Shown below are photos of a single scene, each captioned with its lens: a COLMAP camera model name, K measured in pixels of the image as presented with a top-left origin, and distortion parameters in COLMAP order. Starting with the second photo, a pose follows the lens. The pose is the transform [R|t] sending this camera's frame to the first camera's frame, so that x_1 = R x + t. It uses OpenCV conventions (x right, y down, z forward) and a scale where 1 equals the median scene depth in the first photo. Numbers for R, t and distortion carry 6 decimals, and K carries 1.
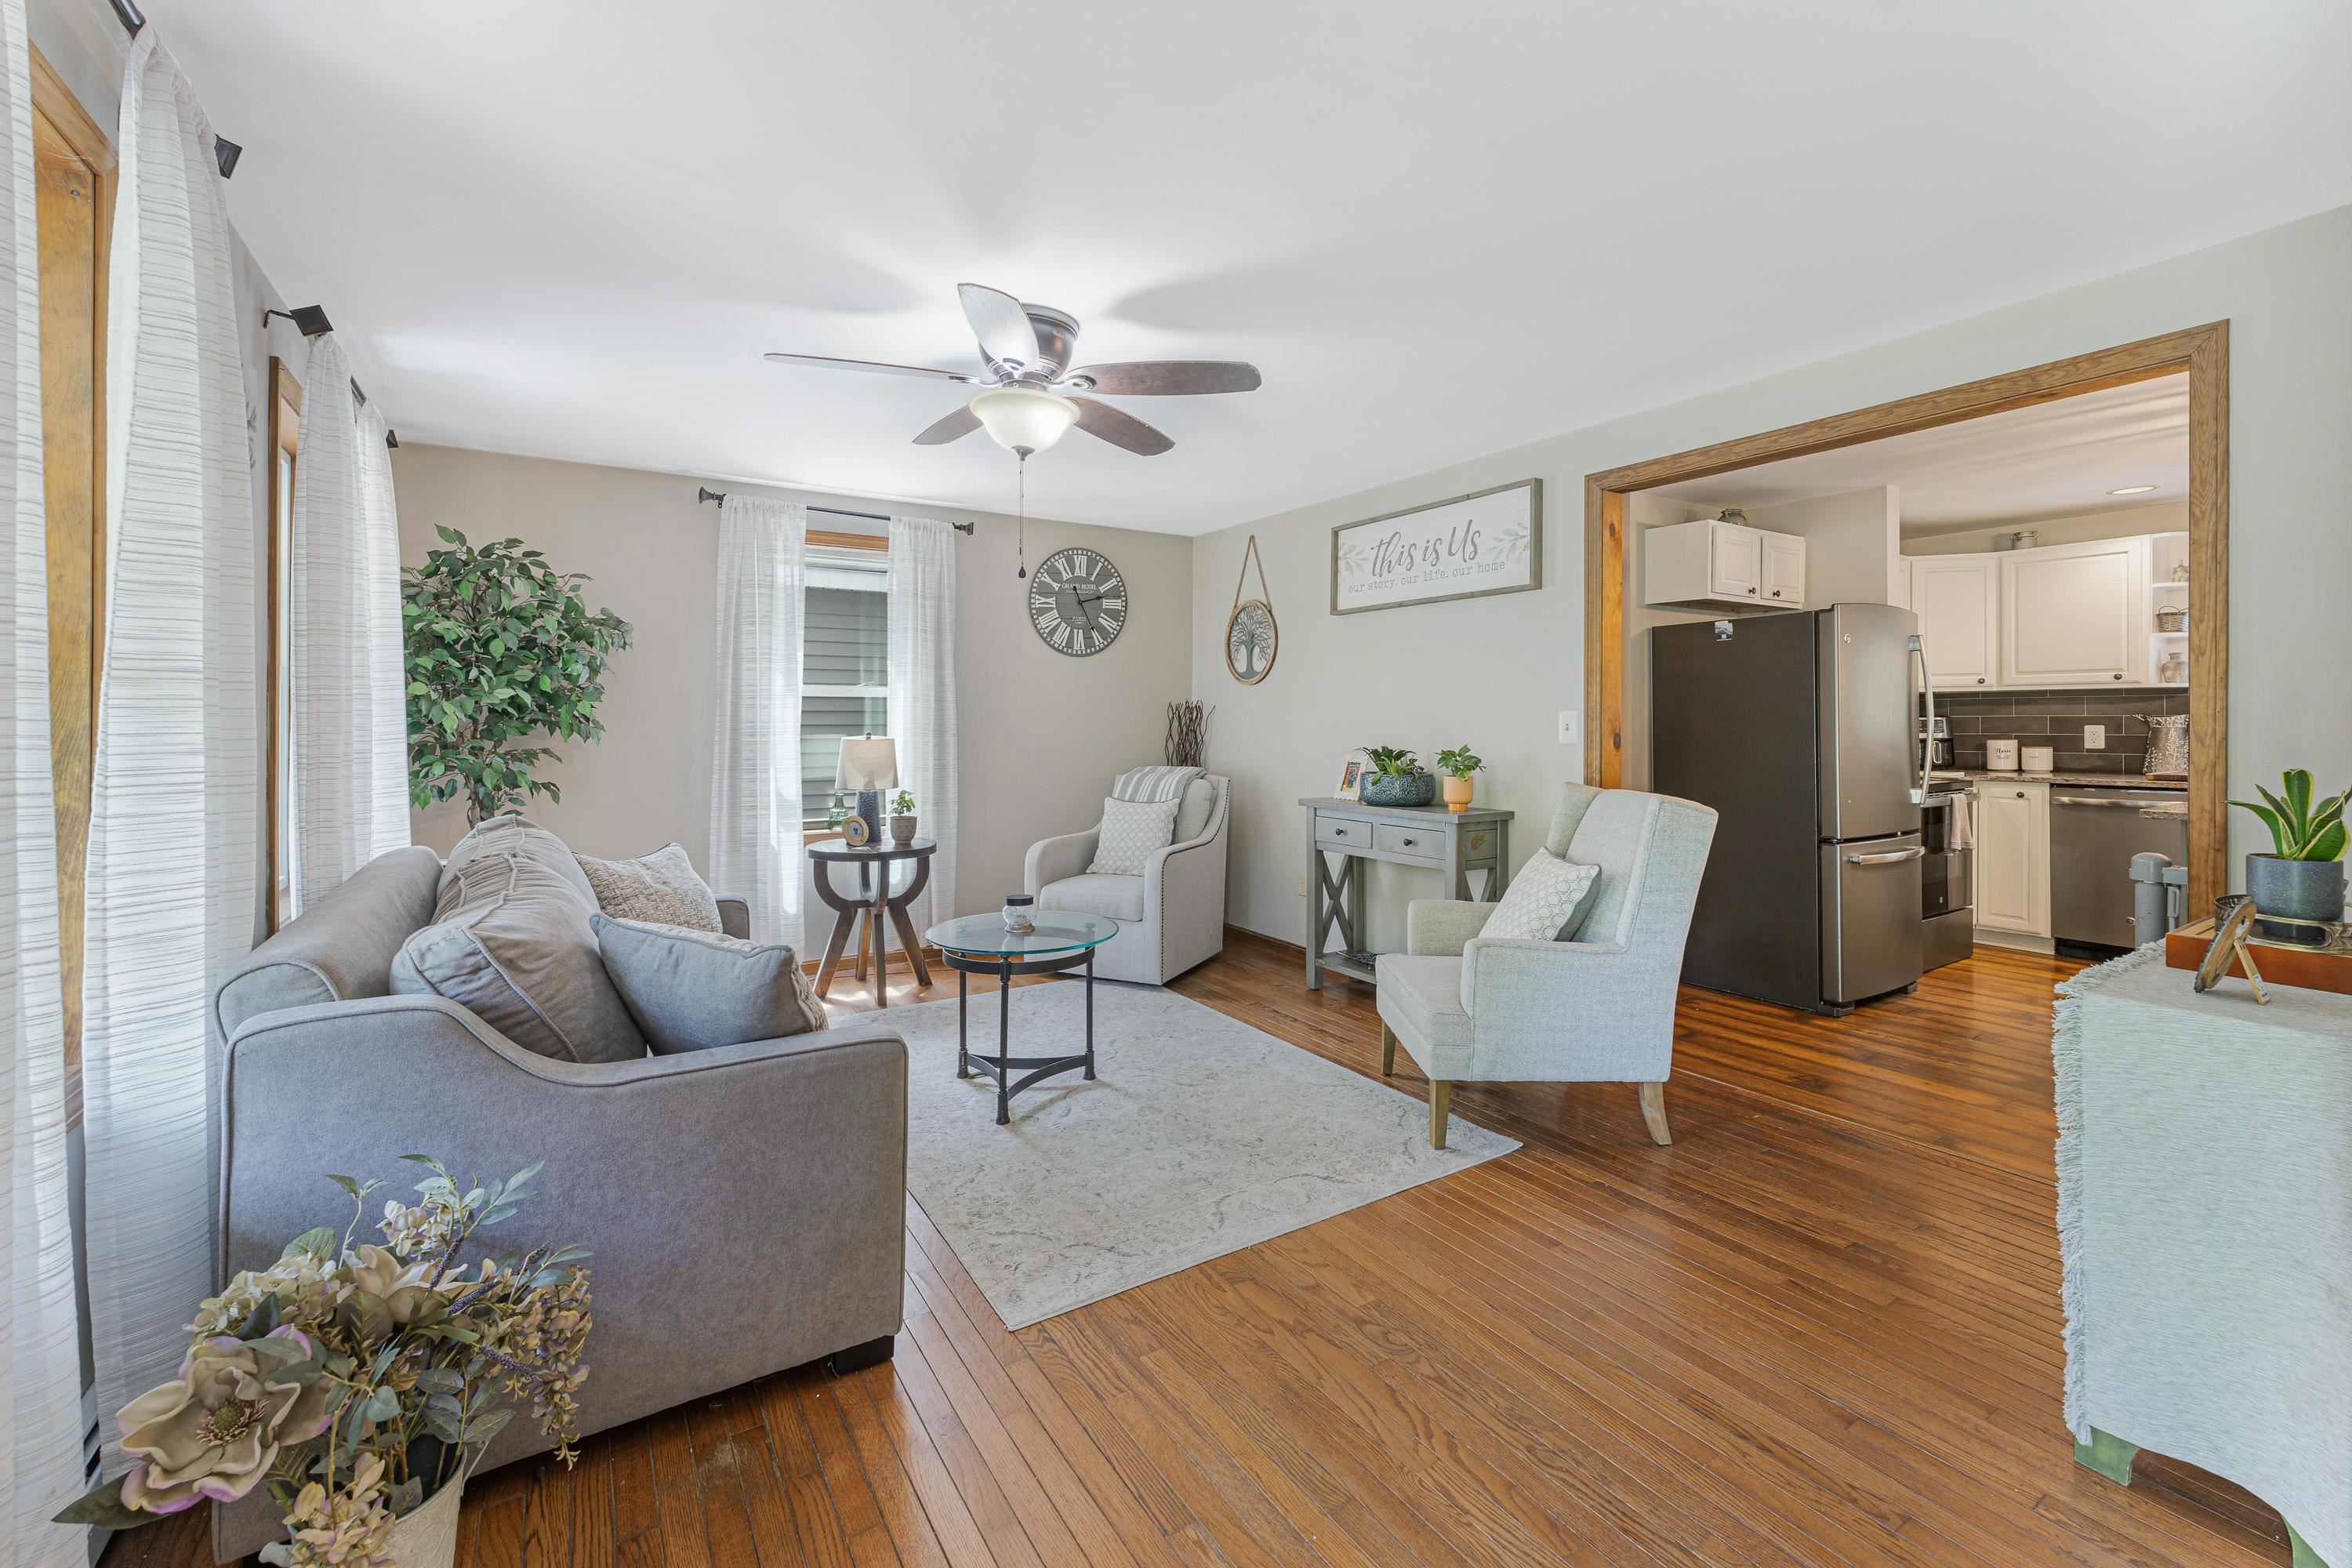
lens RADIAL K [[970.0, 0, 1165.0], [0, 970.0, 732.9], [0, 0, 1]] dist [-0.008098, 0.000579]
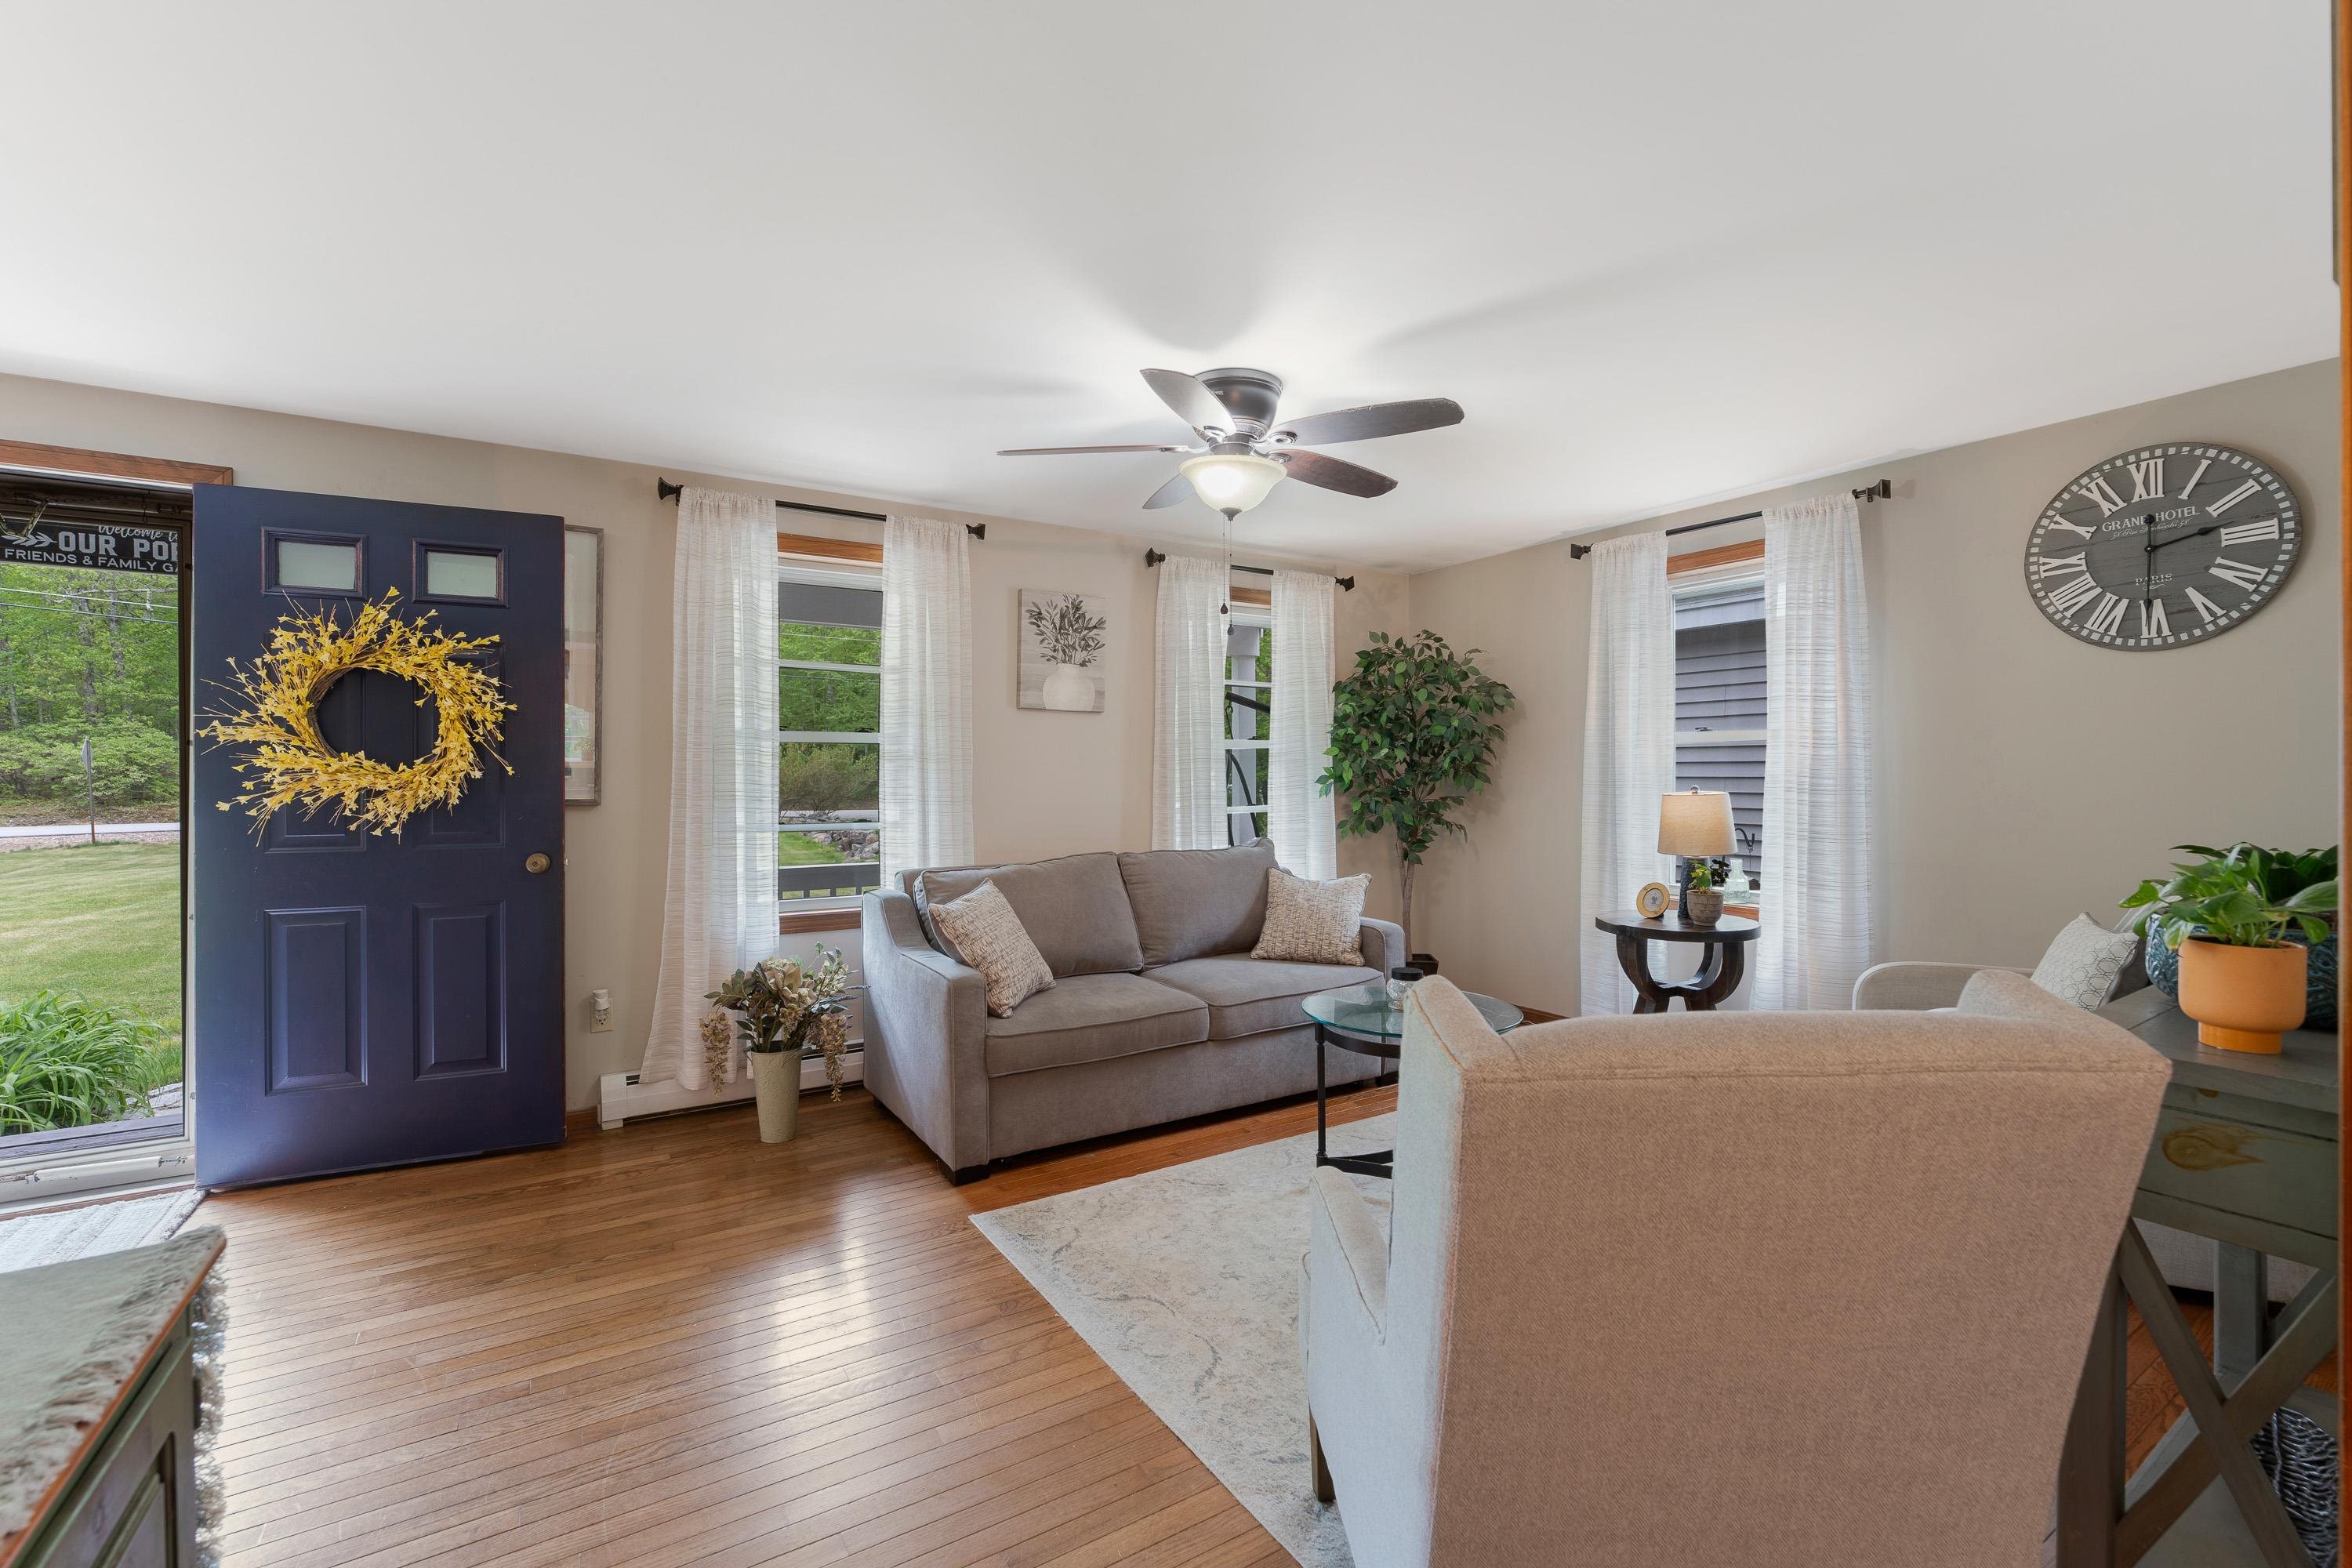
lens RADIAL K [[970.0, 0, 1167.5], [0, 970.0, 779.9], [0, 0, 1]] dist [-0.008098, 0.000579]
pose [[-0.007272, 0.004814, -0.999962, 0.485739], [-0.010834, 0.999929, 0.004892, -0.004989], [0.999915, 0.010869, -0.007219, 0.509728]]
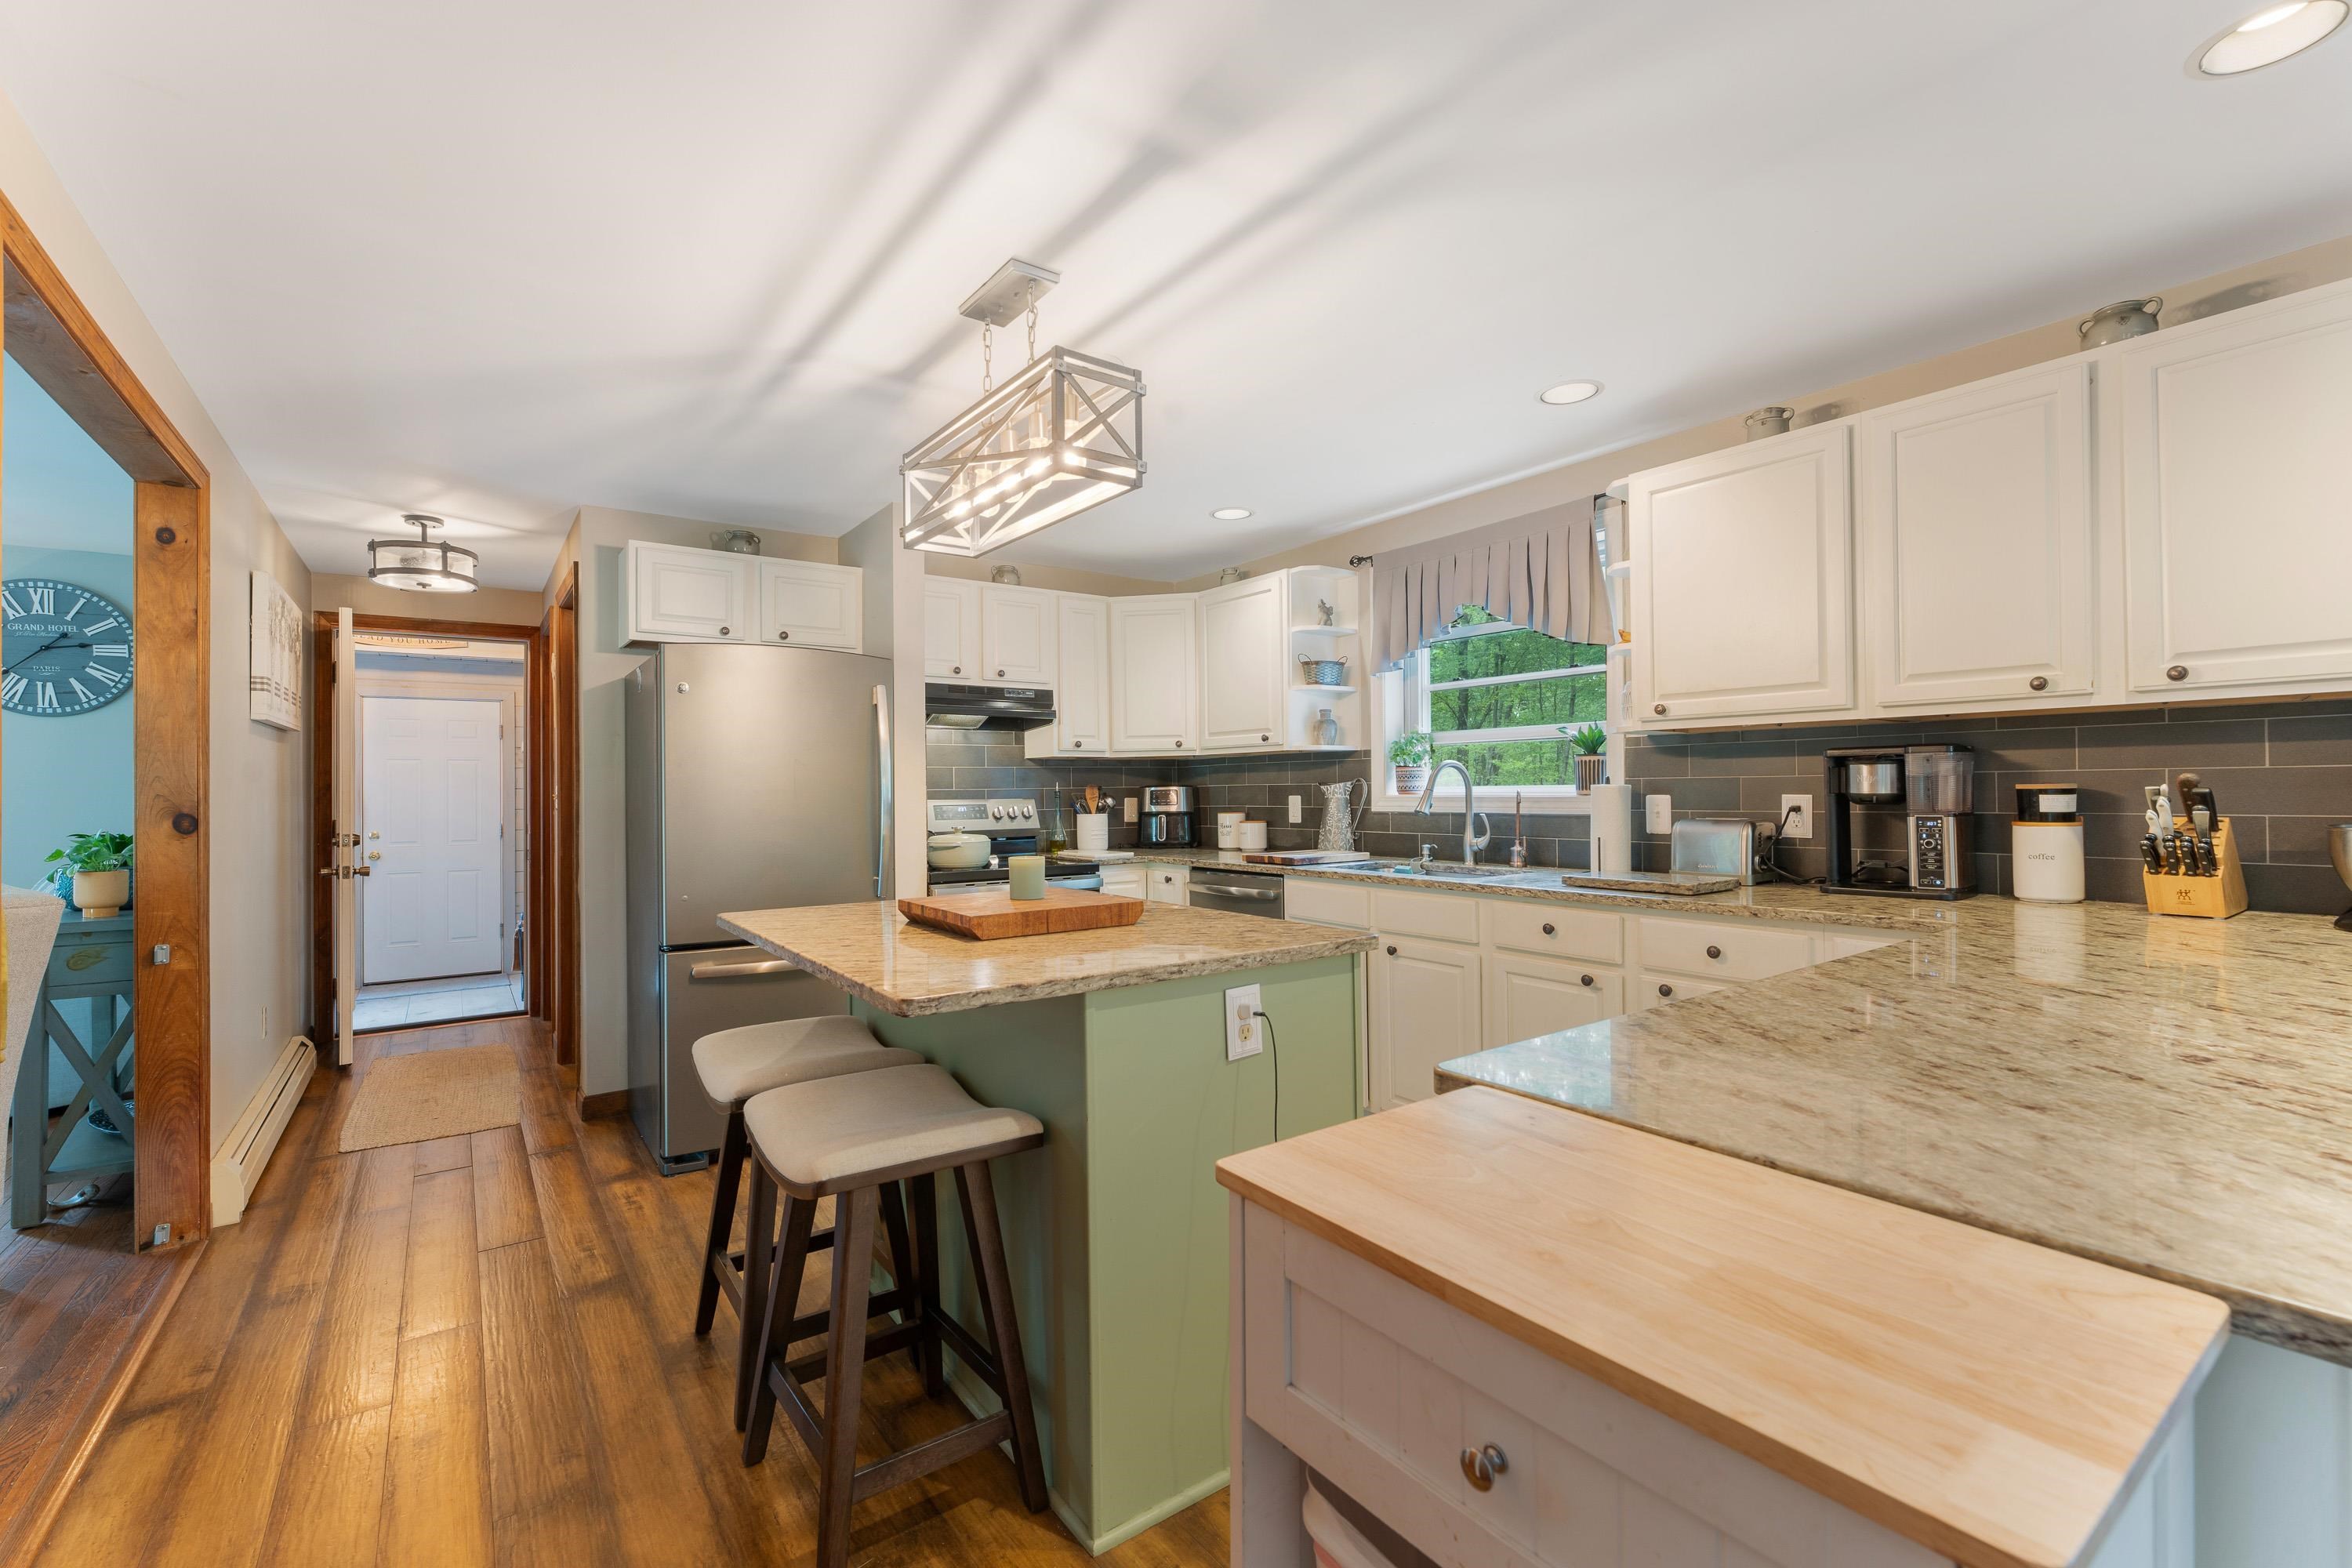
lens RADIAL K [[1003.5, 0, 1177.3], [0, 1003.5, 781.5], [0, 0, 1]] dist [0.003353, -0.000041]
pose [[0.997216, -0.005335, 0.074372, 0.838565], [0.006952, 0.999745, -0.021501, -0.002347], [-0.074238, 0.021959, 0.996999, 0.130486]]
